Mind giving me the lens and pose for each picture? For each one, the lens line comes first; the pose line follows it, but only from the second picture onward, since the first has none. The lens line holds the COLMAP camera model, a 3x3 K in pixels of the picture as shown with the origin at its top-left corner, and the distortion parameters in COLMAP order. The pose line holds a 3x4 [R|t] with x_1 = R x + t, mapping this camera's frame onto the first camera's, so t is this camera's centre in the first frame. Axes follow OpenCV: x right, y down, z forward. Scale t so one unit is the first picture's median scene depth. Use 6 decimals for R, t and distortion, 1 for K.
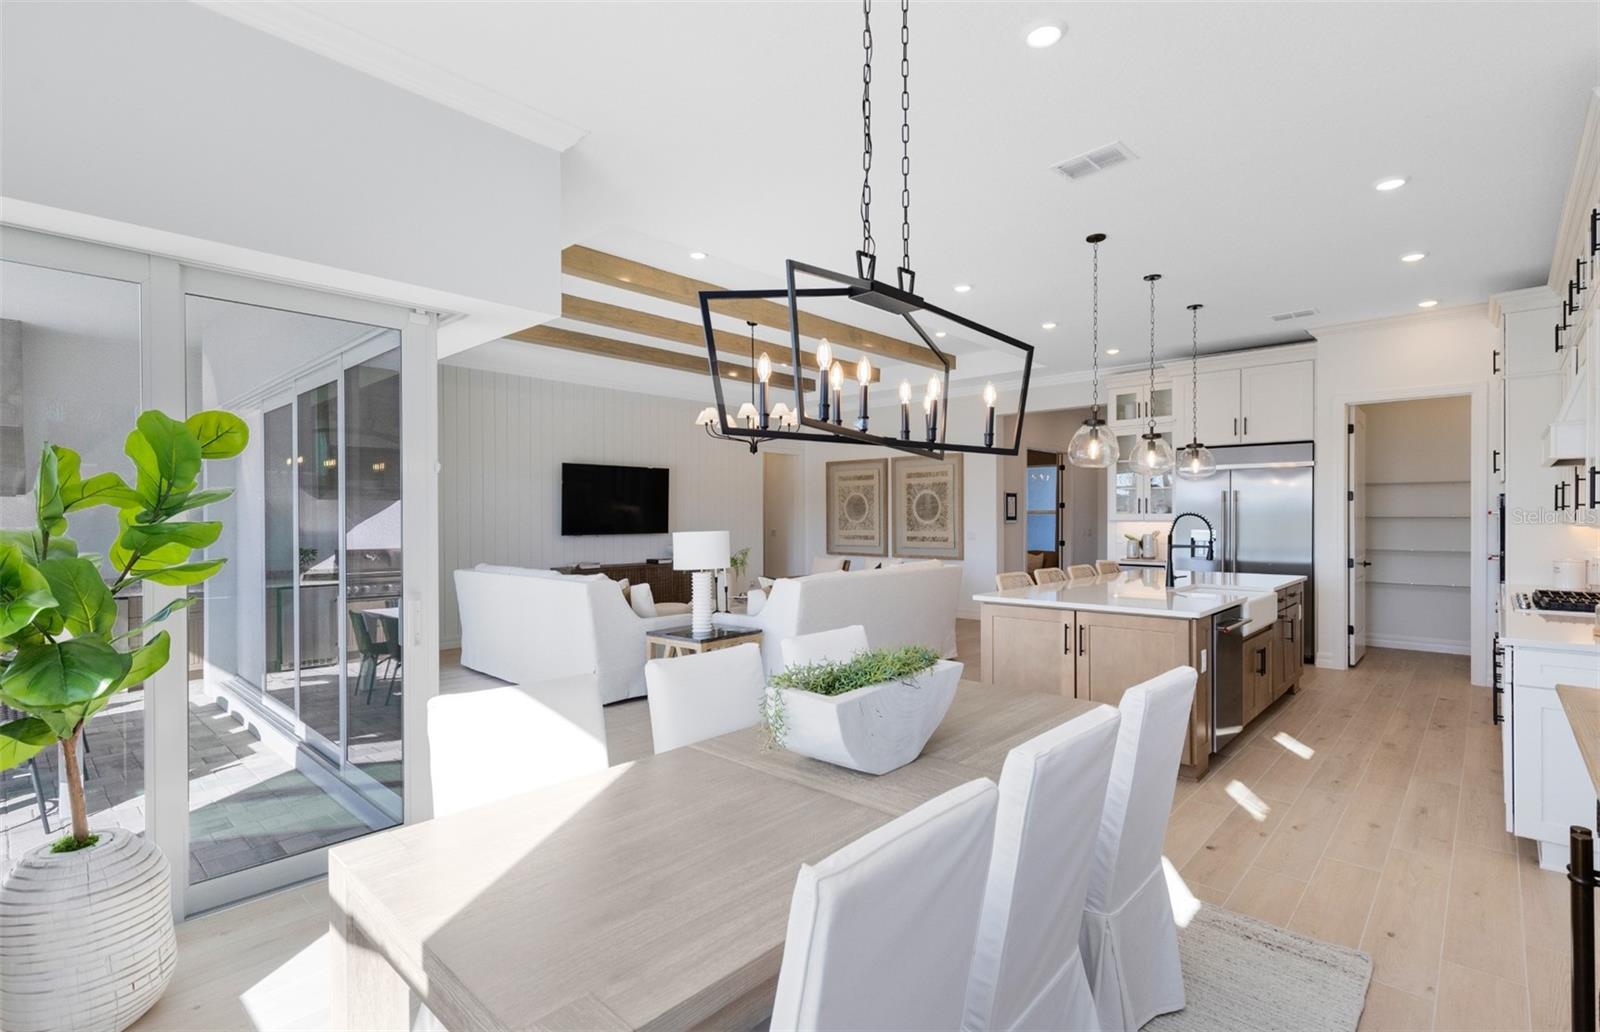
lens RADIAL K [[722.2, 0, 800.2], [0, 722.2, 525.4], [0, 0, 1]] dist [0.008716, -0.001421]
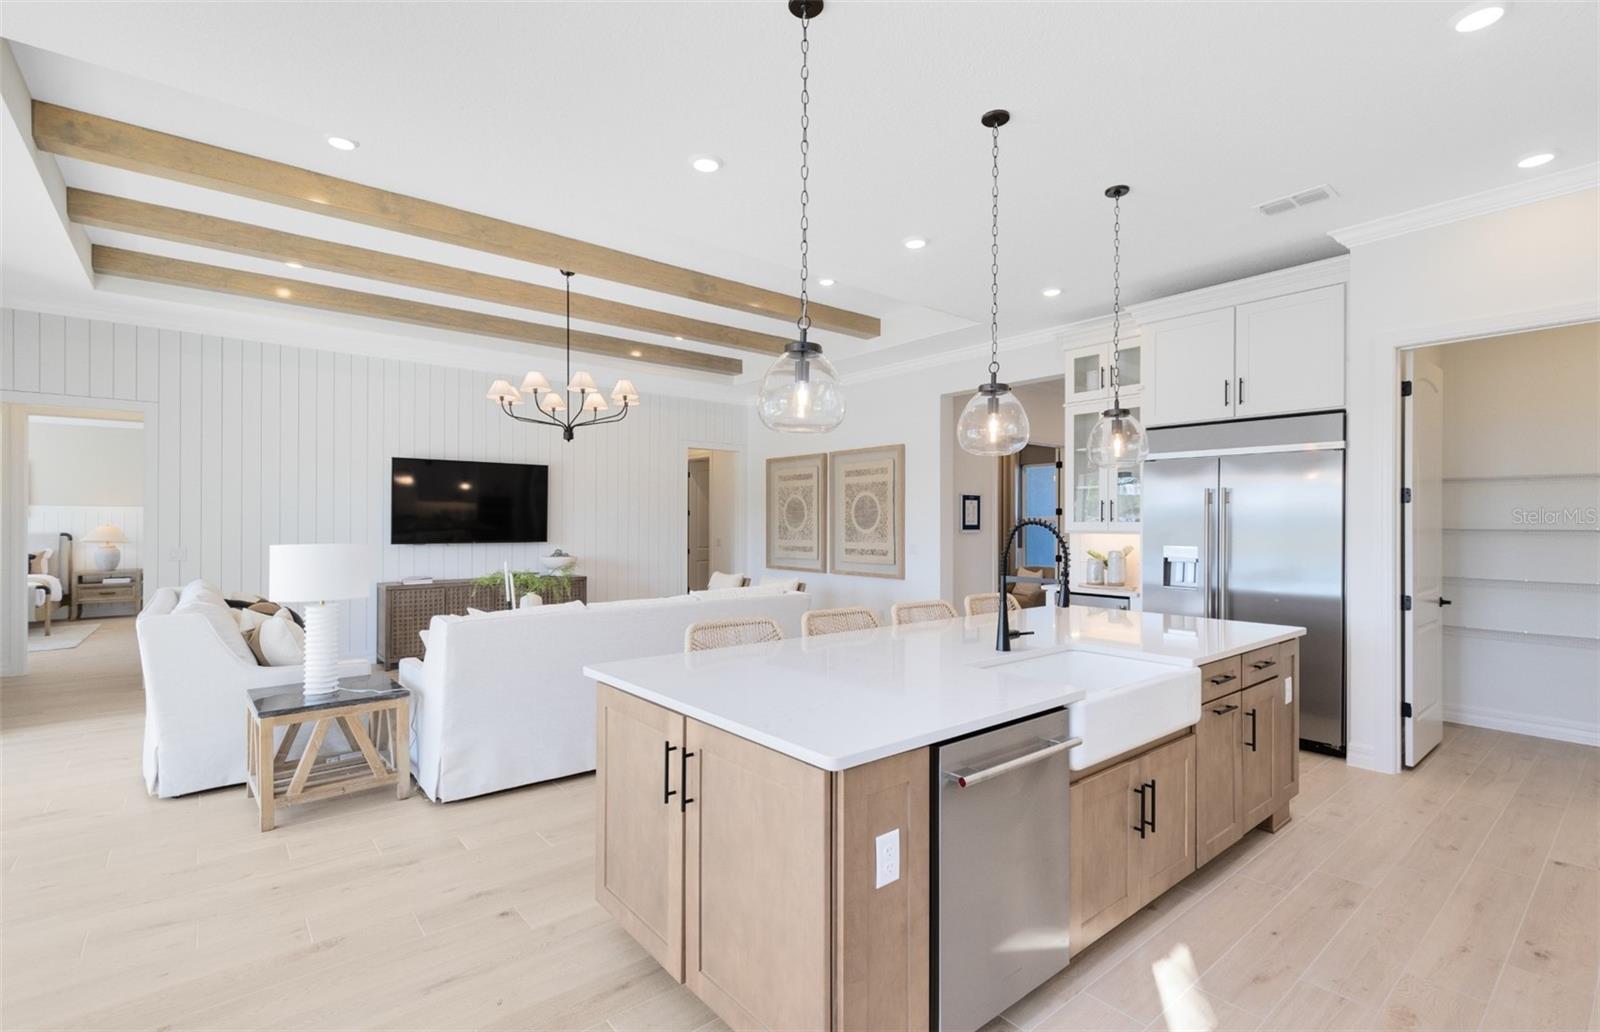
lens RADIAL K [[722.2, 0, 794.9], [0, 722.2, 529.4], [0, 0, 1]] dist [0.008716, -0.001421]
pose [[0.991527, 0.007346, -0.129697, 0.266203], [-0.007724, 0.999967, -0.002414, -0.005406], [0.129675, 0.003395, 0.991551, 0.261142]]
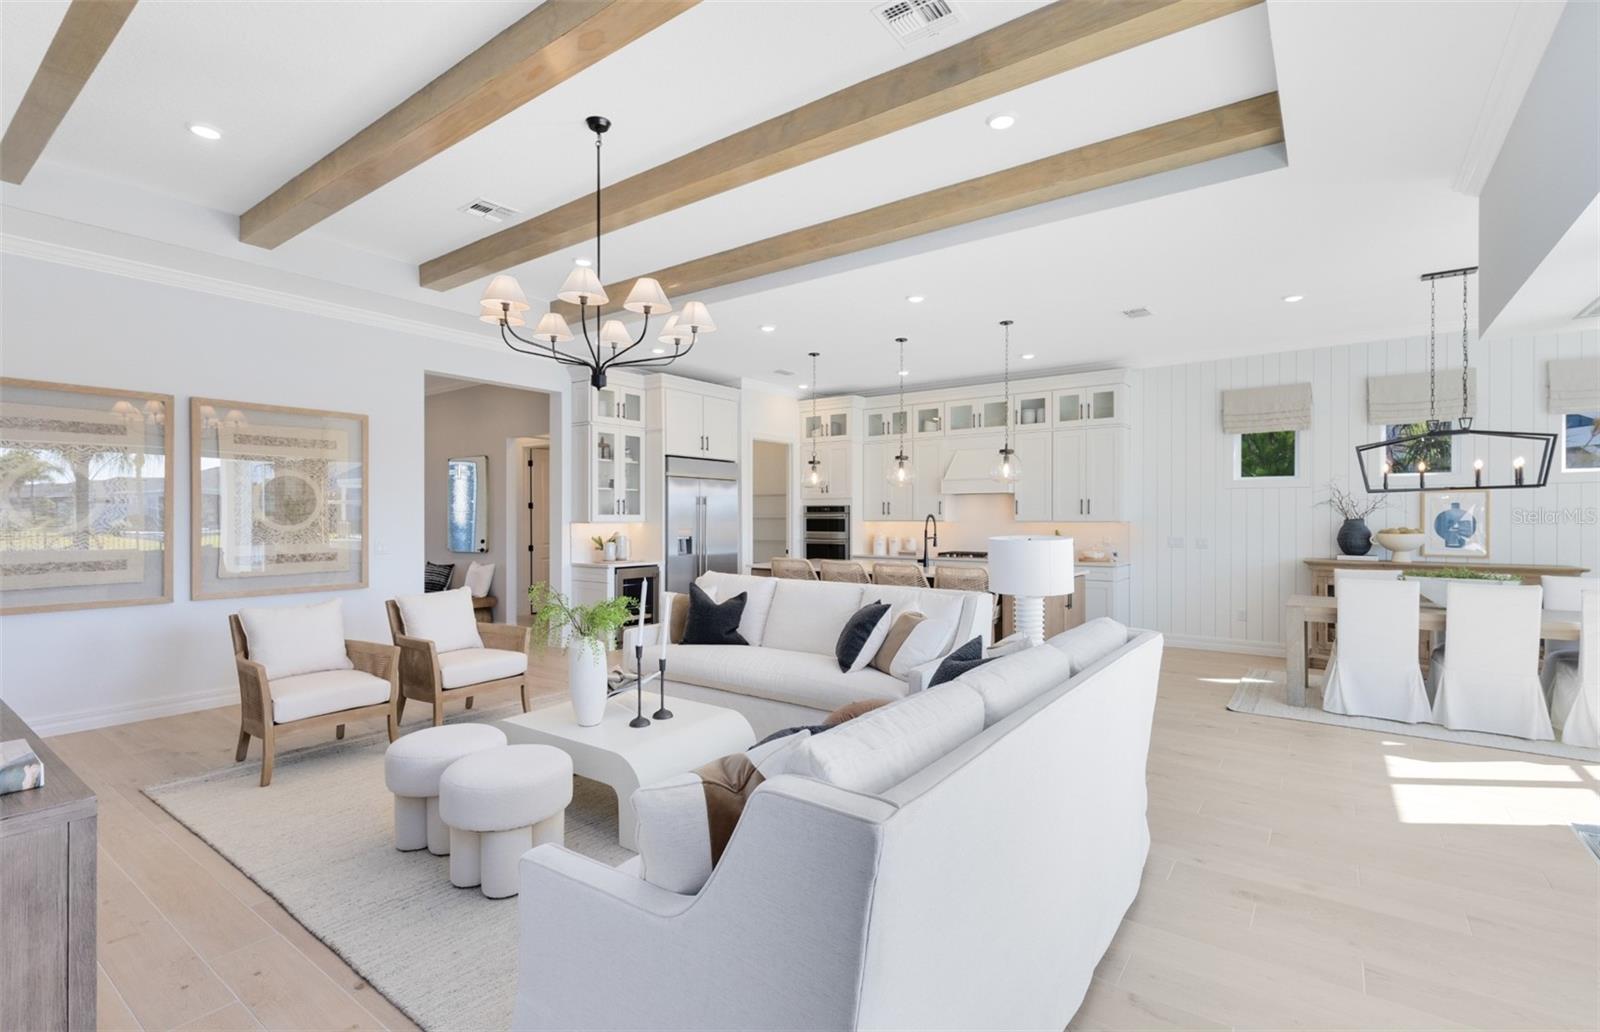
lens RADIAL K [[722.2, 0, 799.7], [0, 722.2, 514.6], [0, 0, 1]] dist [0.008716, -0.001421]
pose [[-0.138184, 0.006249, 0.990387, -0.564055], [0.015532, 0.999871, -0.004142, -0.008318], [-0.990285, 0.014810, -0.138263, 0.911537]]
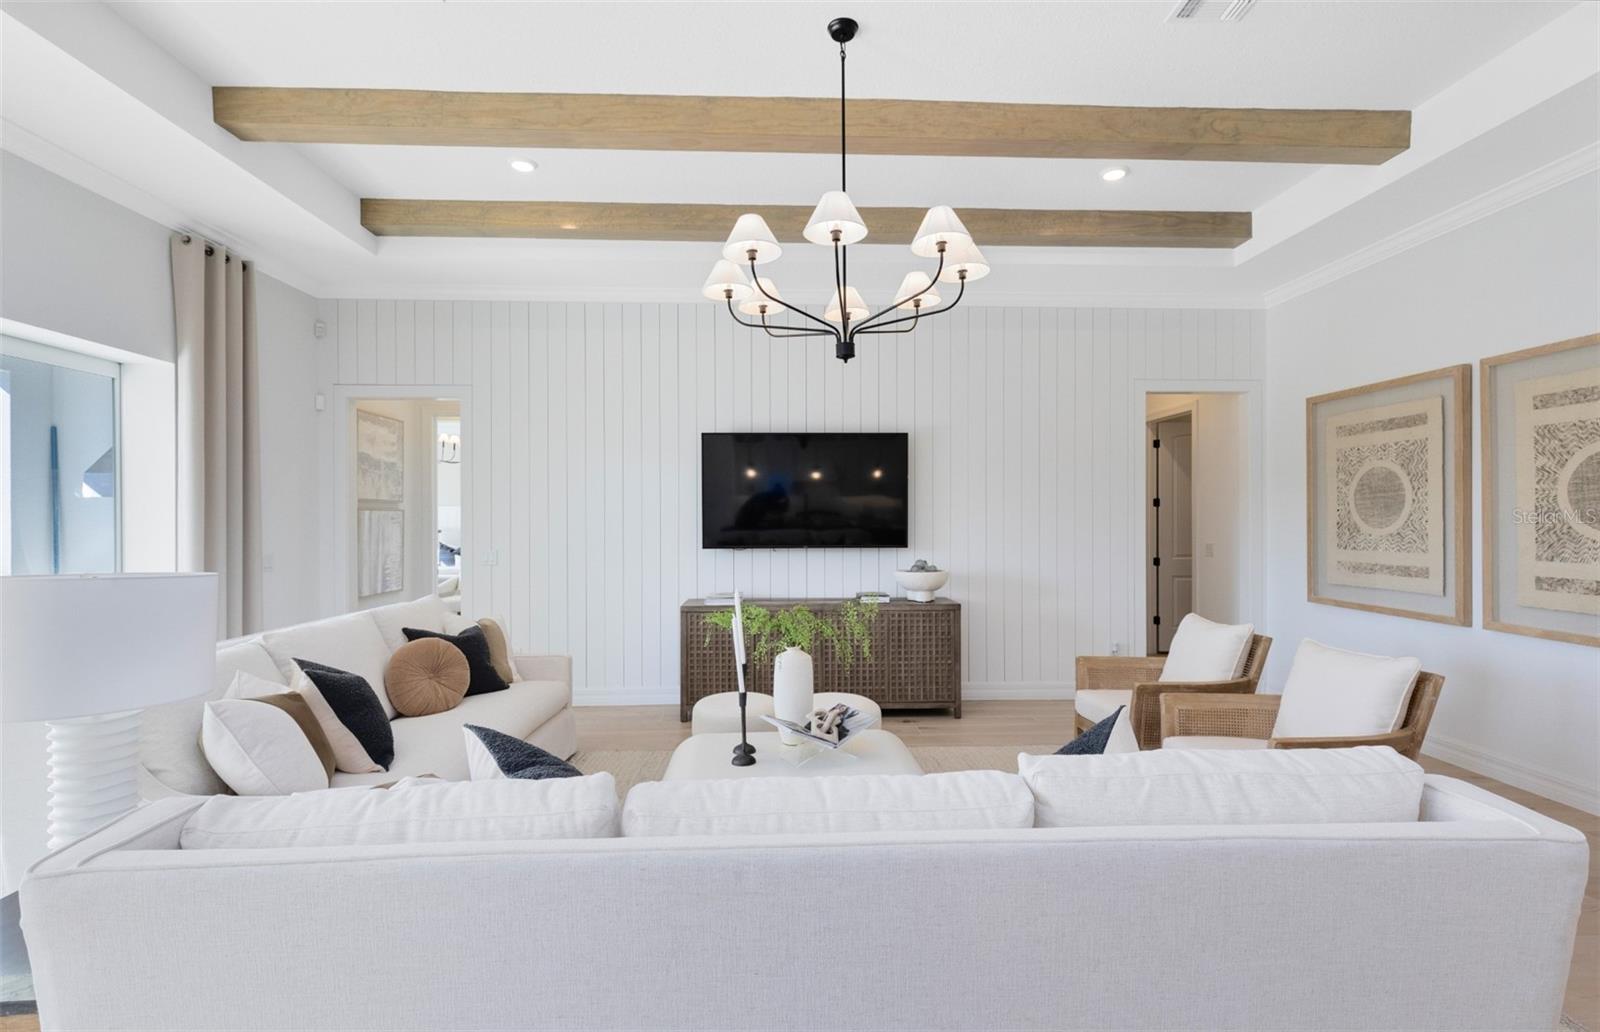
lens RADIAL K [[722.2, 0, 798.6], [0, 722.2, 518.7], [0, 0, 1]] dist [0.008716, -0.001421]
pose [[0.715697, 0.002177, -0.698407, 0.187827], [-0.008249, 0.999952, -0.005336, -0.010473], [0.698362, 0.009580, 0.715680, 0.677497]]
